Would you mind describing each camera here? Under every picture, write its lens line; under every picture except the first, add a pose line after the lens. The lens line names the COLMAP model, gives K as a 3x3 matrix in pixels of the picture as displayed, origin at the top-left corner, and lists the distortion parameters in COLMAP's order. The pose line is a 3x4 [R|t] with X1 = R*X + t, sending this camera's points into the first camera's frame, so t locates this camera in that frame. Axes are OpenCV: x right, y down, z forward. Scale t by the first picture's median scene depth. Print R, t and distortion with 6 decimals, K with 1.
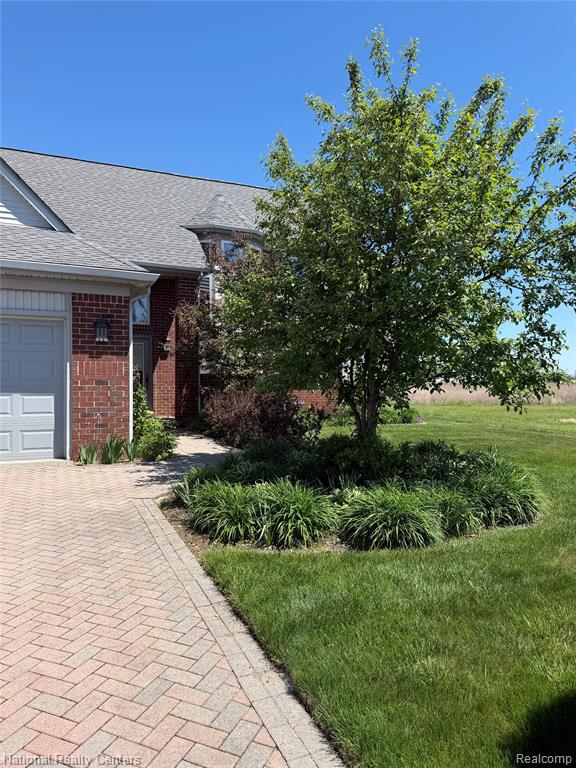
lens RADIAL K [[528.8, 0, 288.0], [0, 528.8, 384.0], [0, 0, 1]] dist [0.110965, -0.176937]
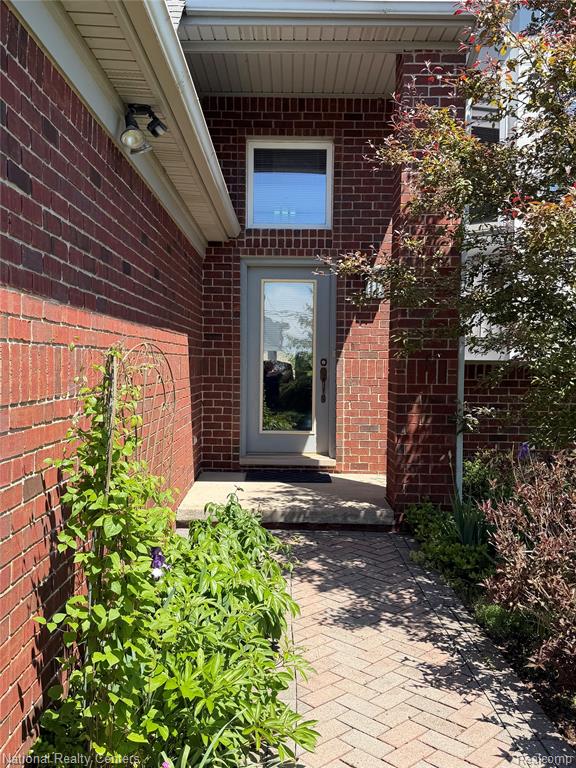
lens RADIAL K [[739.3, 0, 288.0], [0, 739.3, 384.0], [0, 0, 1]] dist [-0.001237, -0.000460]
pose [[0.926147, 0.017847, -0.376739, -0.098670], [-0.008466, 0.999612, 0.026540, -0.018121], [0.377066, -0.021391, 0.925939, 0.561825]]
